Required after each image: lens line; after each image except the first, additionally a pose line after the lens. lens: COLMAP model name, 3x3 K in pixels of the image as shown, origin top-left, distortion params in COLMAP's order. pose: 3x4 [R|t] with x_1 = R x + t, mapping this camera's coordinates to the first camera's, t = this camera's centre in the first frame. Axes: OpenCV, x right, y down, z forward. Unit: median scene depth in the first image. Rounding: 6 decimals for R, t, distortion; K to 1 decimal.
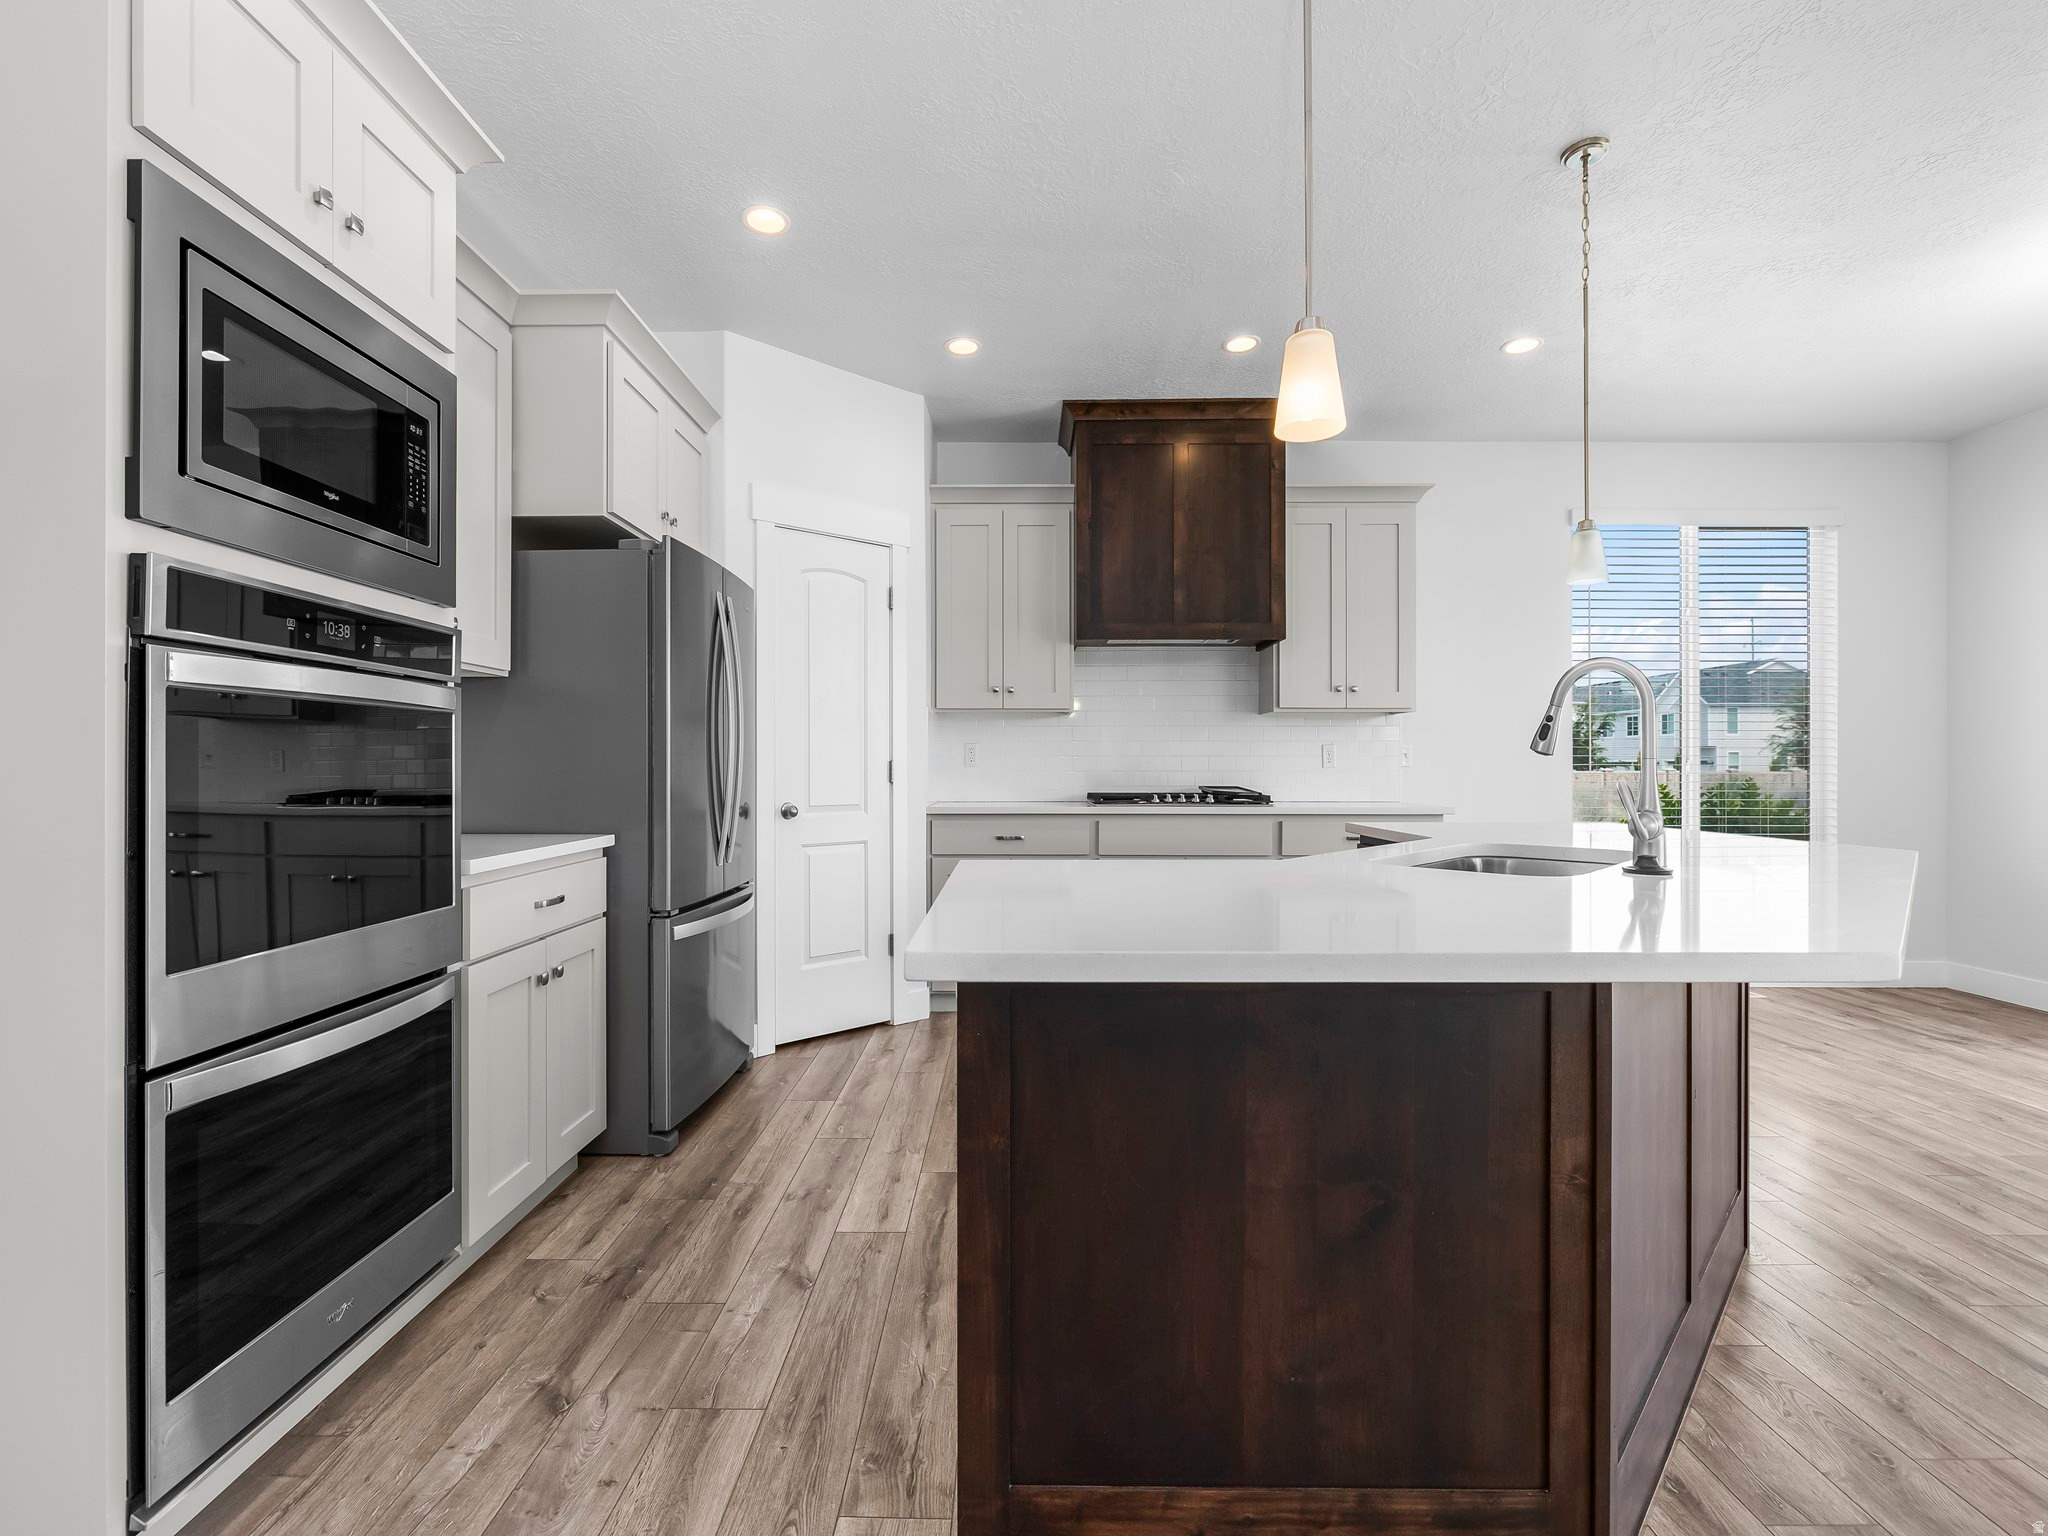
lens RADIAL K [[902.9, 0, 996.6], [0, 902.9, 771.7], [0, 0, 1]] dist [-0.012142, 0.001869]
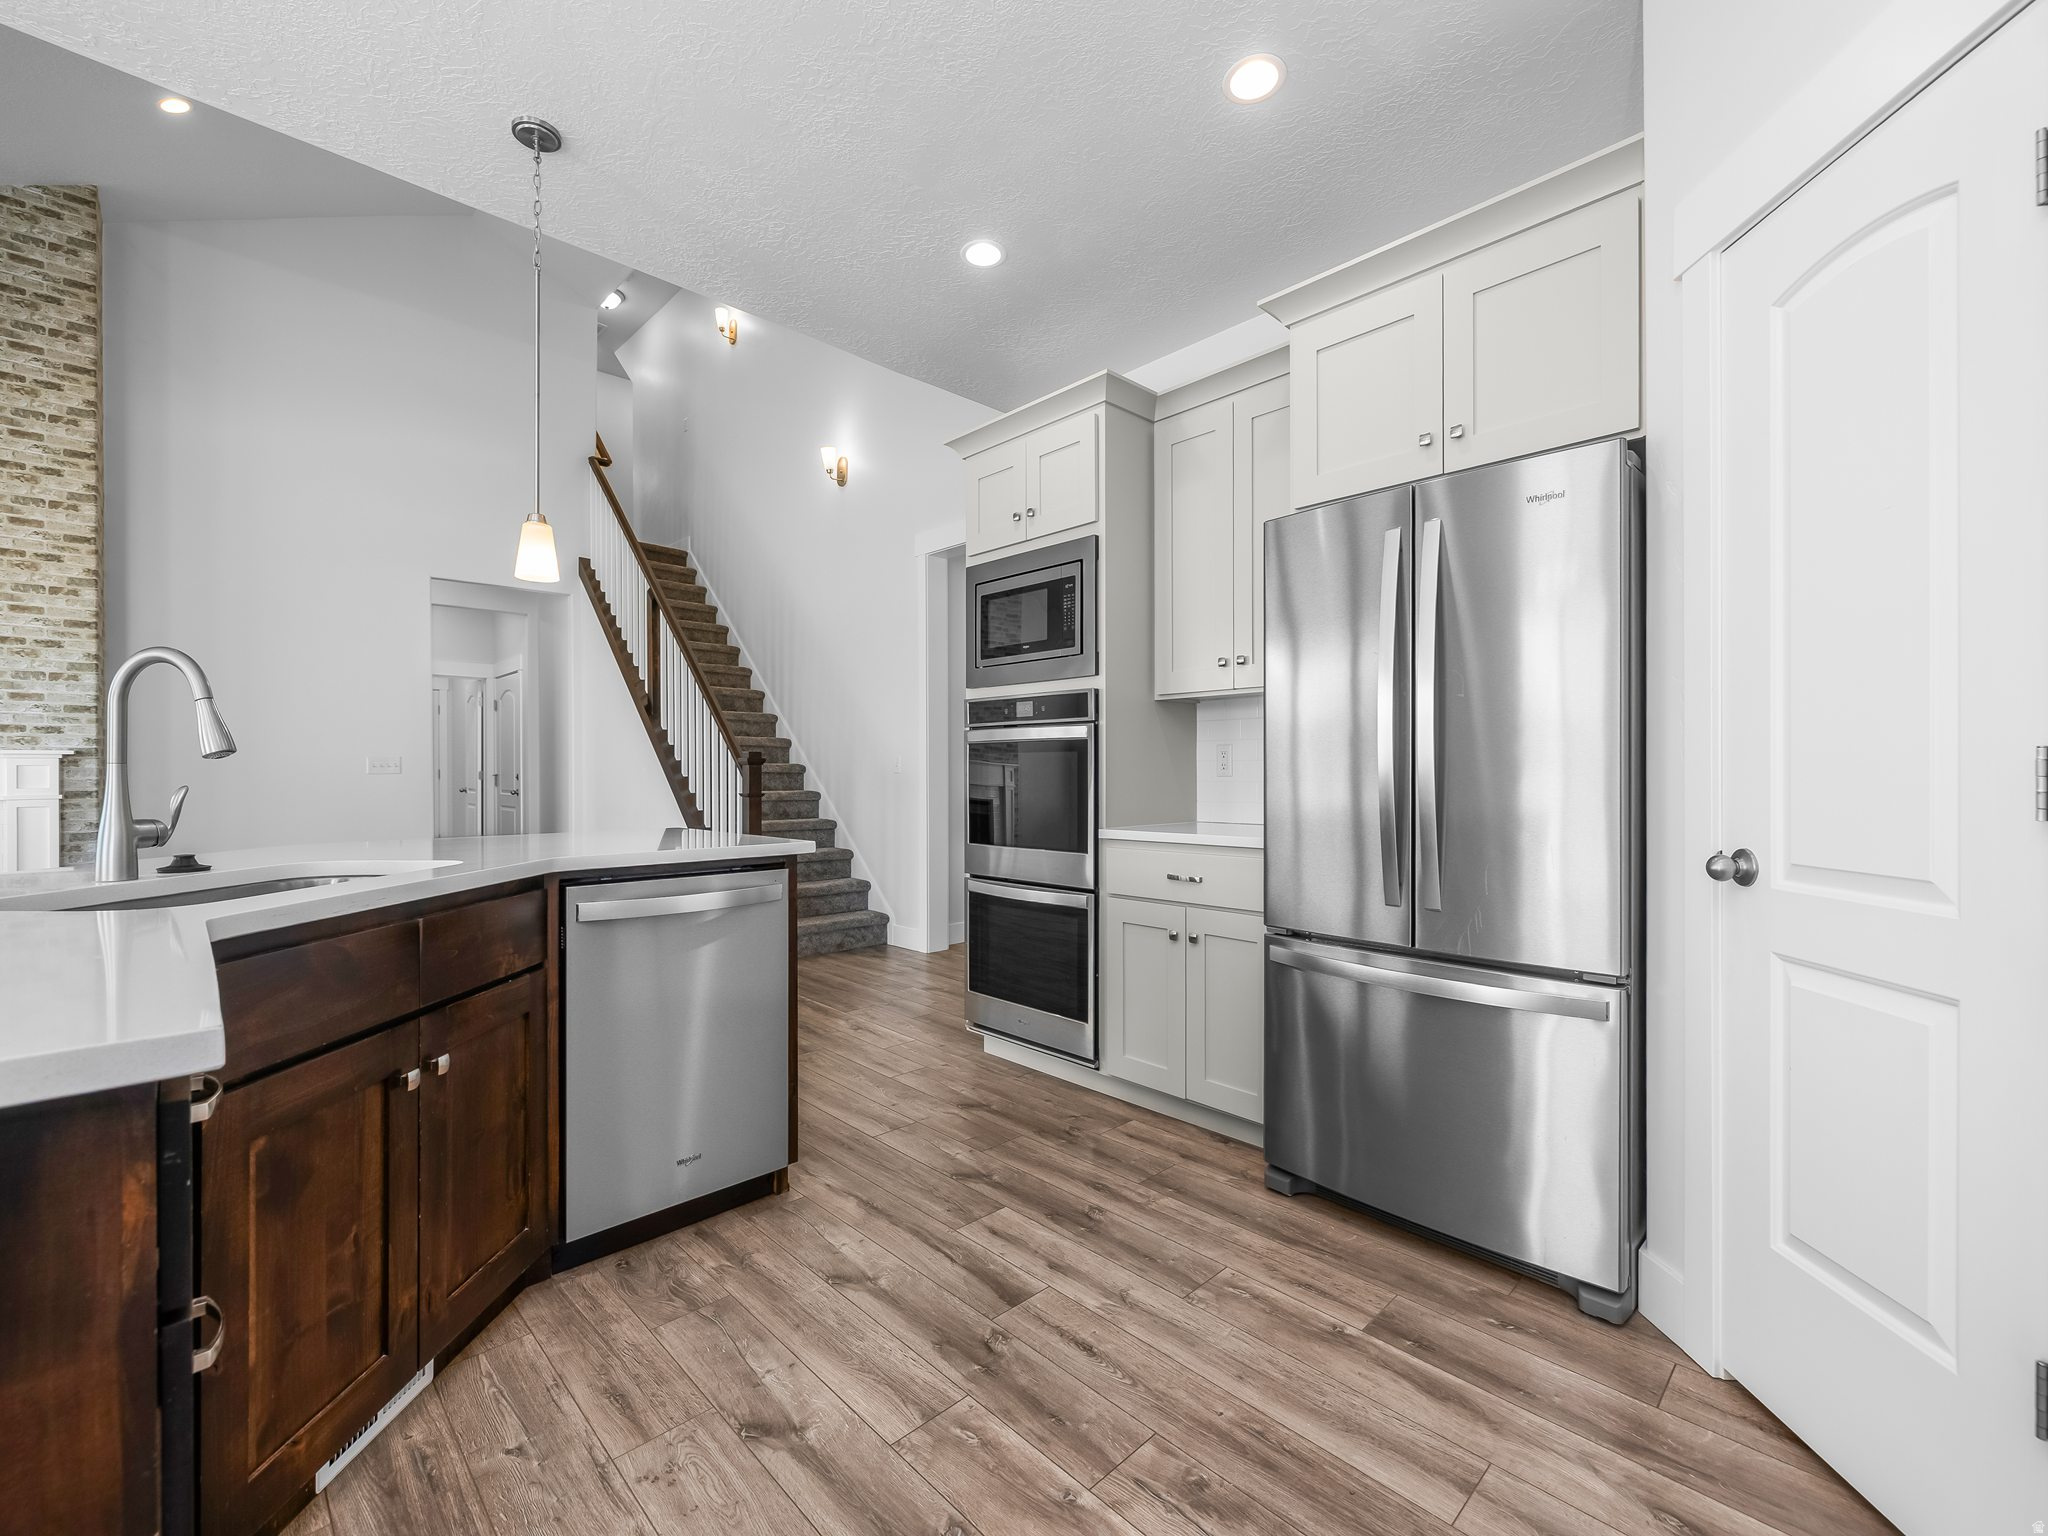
lens RADIAL K [[870.5, 0, 1012.3], [0, 870.5, 771.7], [0, 0, 1]] dist [0.004374, -0.000512]
pose [[-0.707412, 0.003330, -0.706794, 0.339308], [0.000177, 0.999990, 0.004534, -0.006235], [0.706802, 0.003082, -0.707405, 1.079076]]
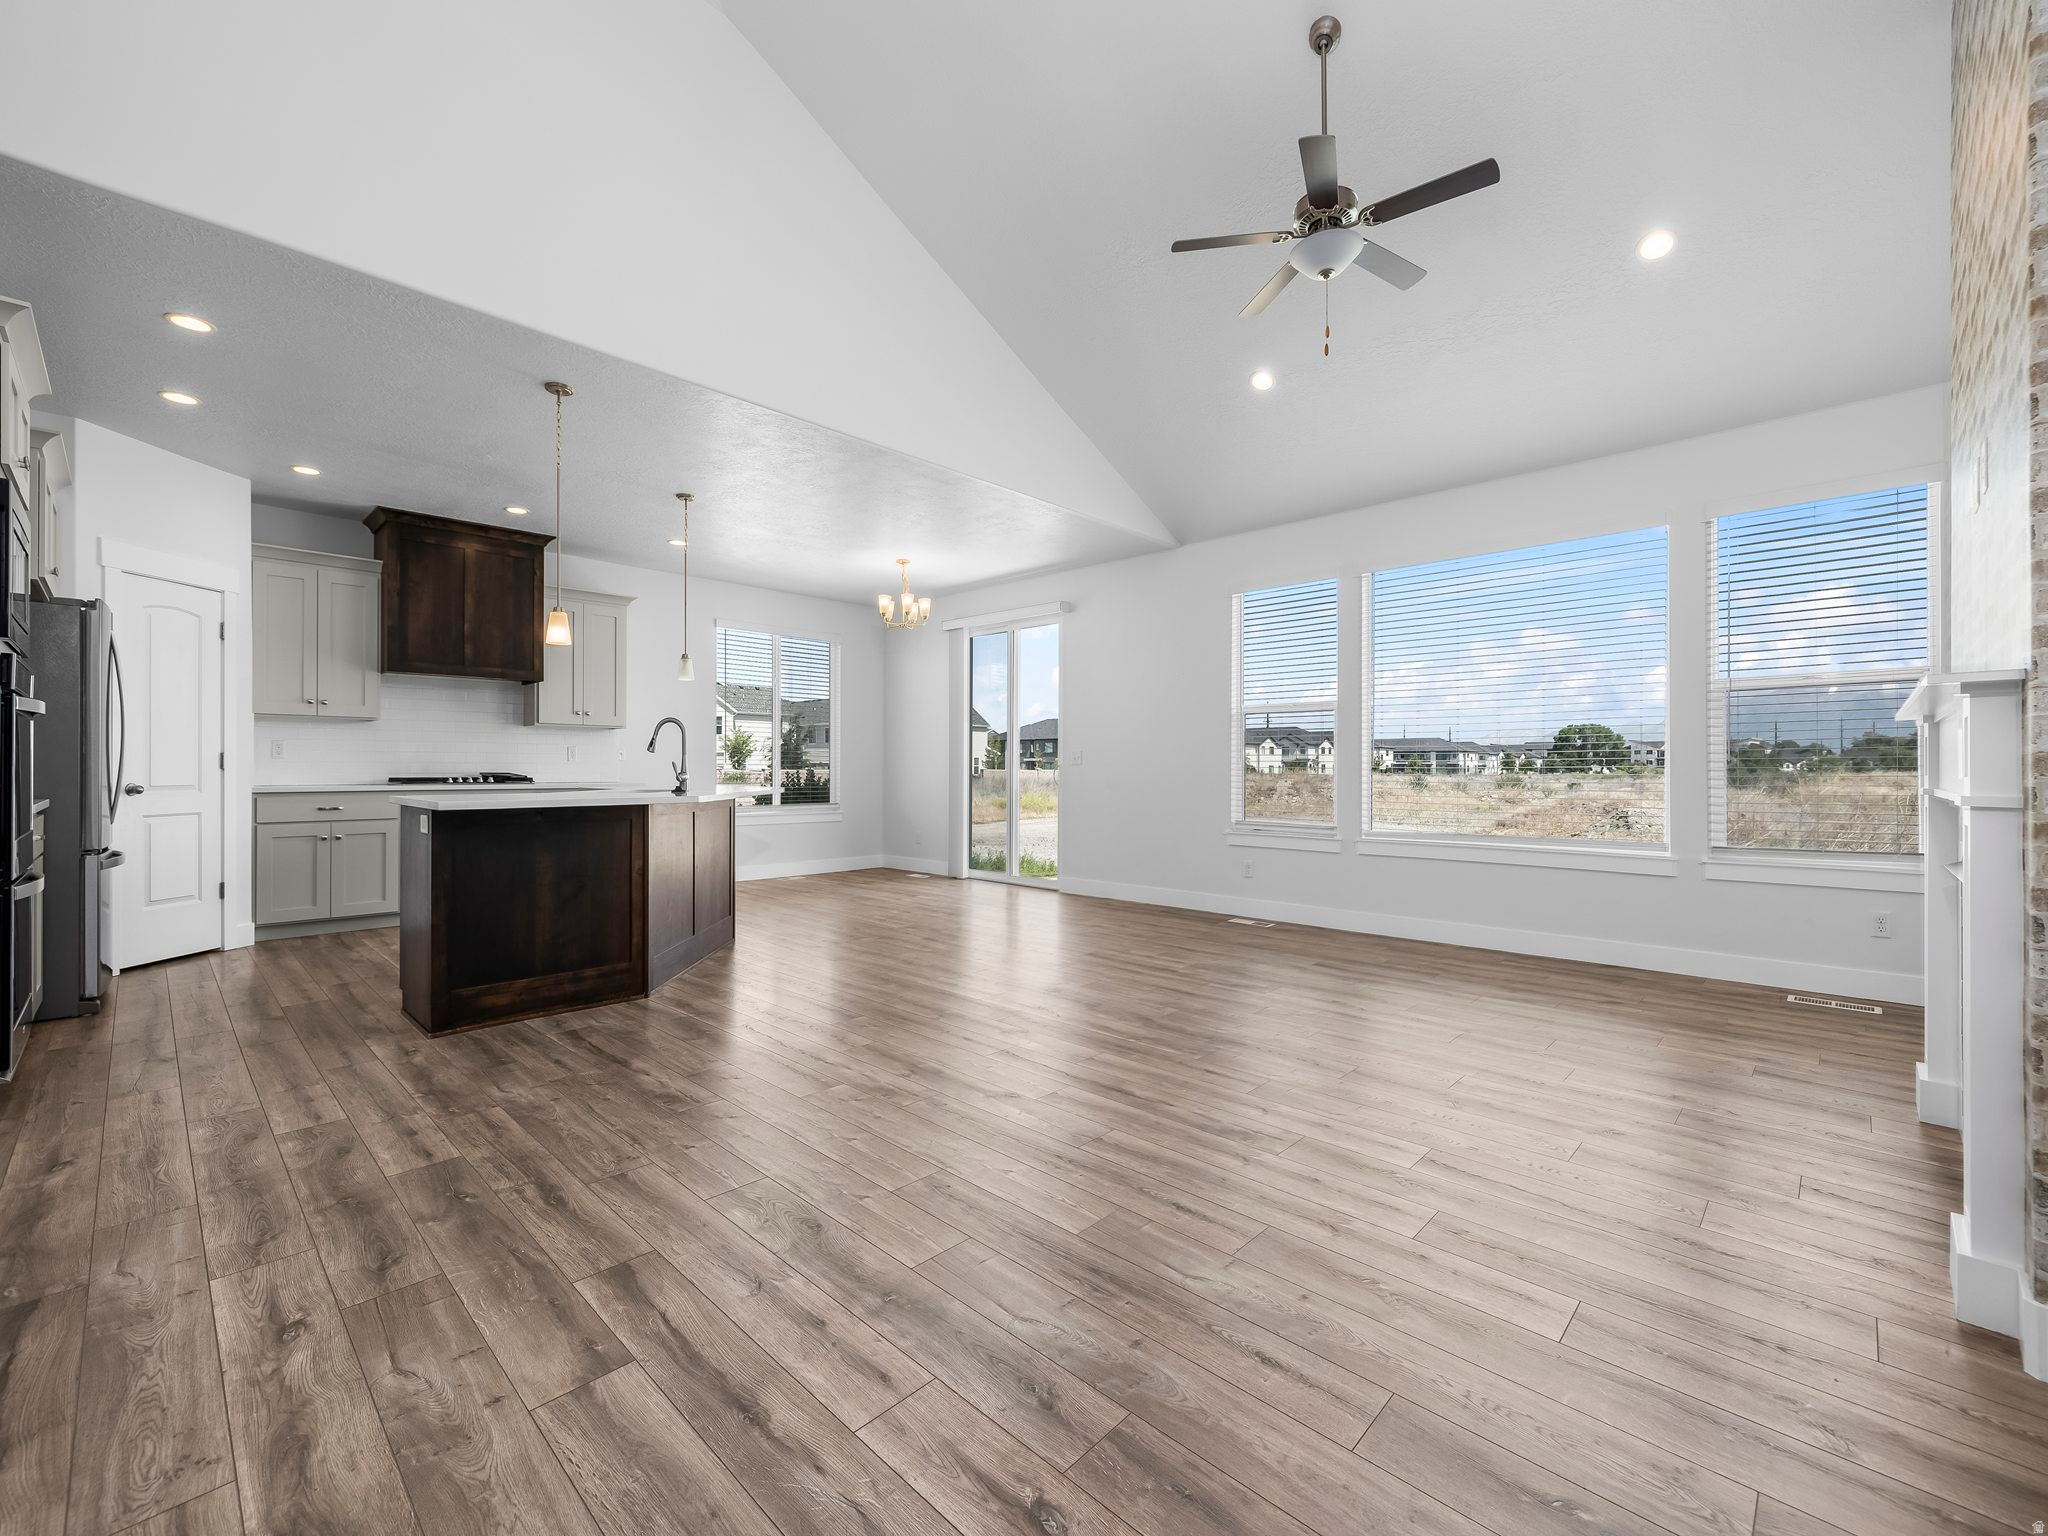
lens RADIAL K [[870.5, 0, 1020.9], [0, 870.5, 758.9], [0, 0, 1]] dist [0.004374, -0.000512]
pose [[0.682175, 0.008899, 0.731135, -0.278839], [0.003159, 0.999881, -0.015117, 0.021846], [-0.731182, 0.012622, 0.682065, -0.812196]]
